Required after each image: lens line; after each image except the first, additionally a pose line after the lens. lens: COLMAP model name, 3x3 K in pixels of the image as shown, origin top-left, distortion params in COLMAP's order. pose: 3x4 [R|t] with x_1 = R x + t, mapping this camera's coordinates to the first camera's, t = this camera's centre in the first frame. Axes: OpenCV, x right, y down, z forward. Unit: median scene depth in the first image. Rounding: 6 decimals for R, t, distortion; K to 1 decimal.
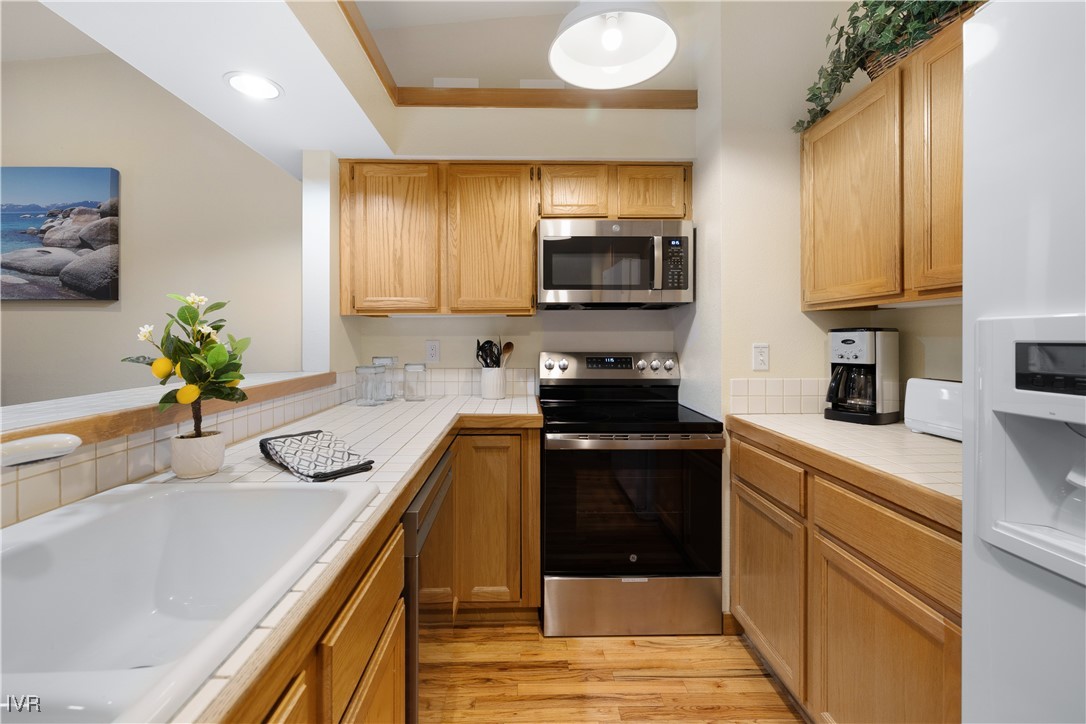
lens RADIAL K [[459.2, 0, 533.1], [0, 459.2, 340.2], [0, 0, 1]] dist [0.001336, -0.000207]
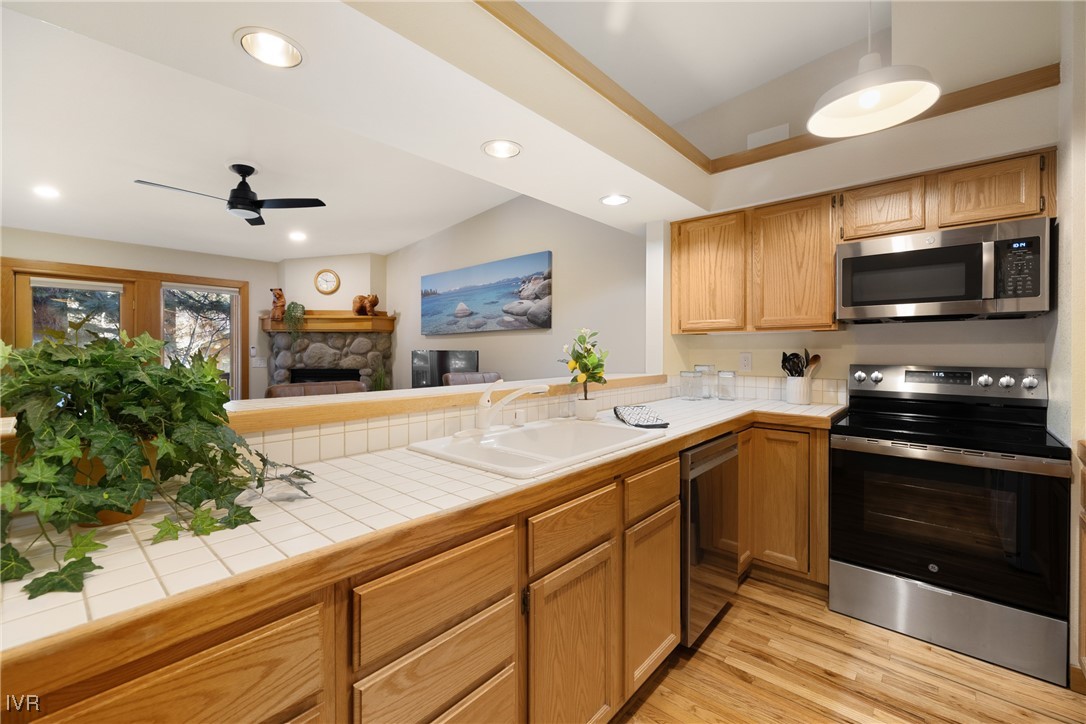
lens RADIAL K [[459.2, 0, 533.1], [0, 459.2, 340.2], [0, 0, 1]] dist [0.001336, -0.000207]
pose [[0.723859, -0.014115, -0.689804, 0.236980], [-0.004241, 0.999681, -0.024906, -0.000115], [0.689935, 0.020954, 0.723568, -0.296483]]
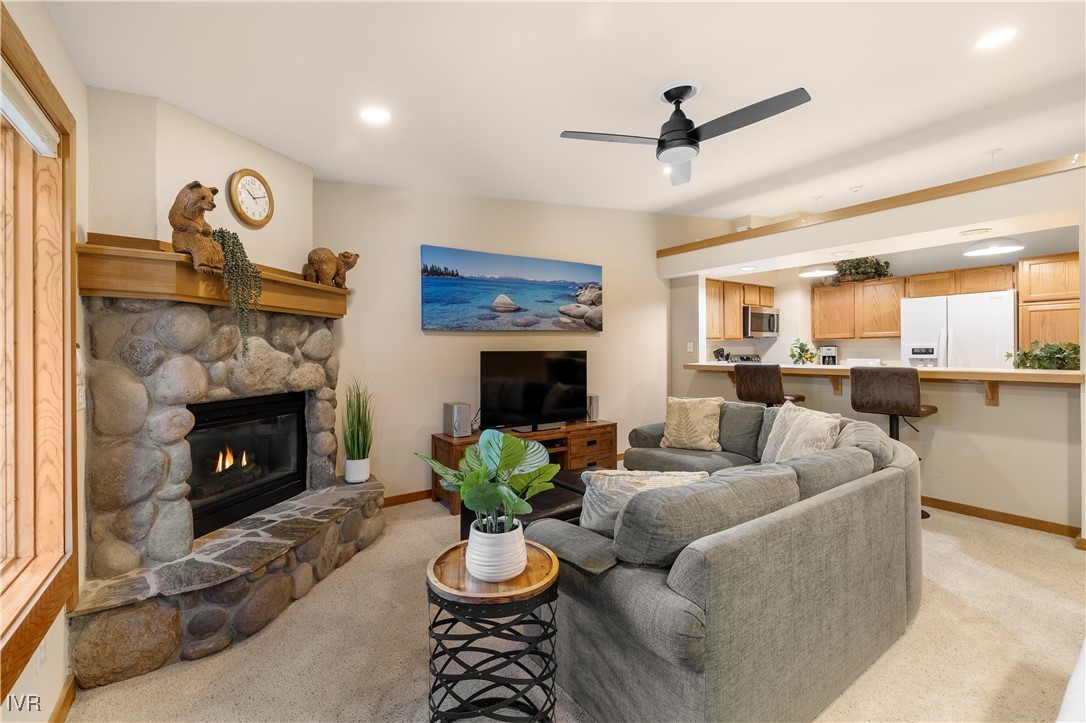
lens RADIAL K [[459.2, 0, 533.1], [0, 459.2, 339.7], [0, 0, 1]] dist [0.001336, -0.000207]
pose [[0.838575, 0.006734, 0.544745, -2.498055], [0.011210, 0.999499, -0.029613, 0.005295], [-0.544671, 0.030940, 0.838079, -0.572295]]
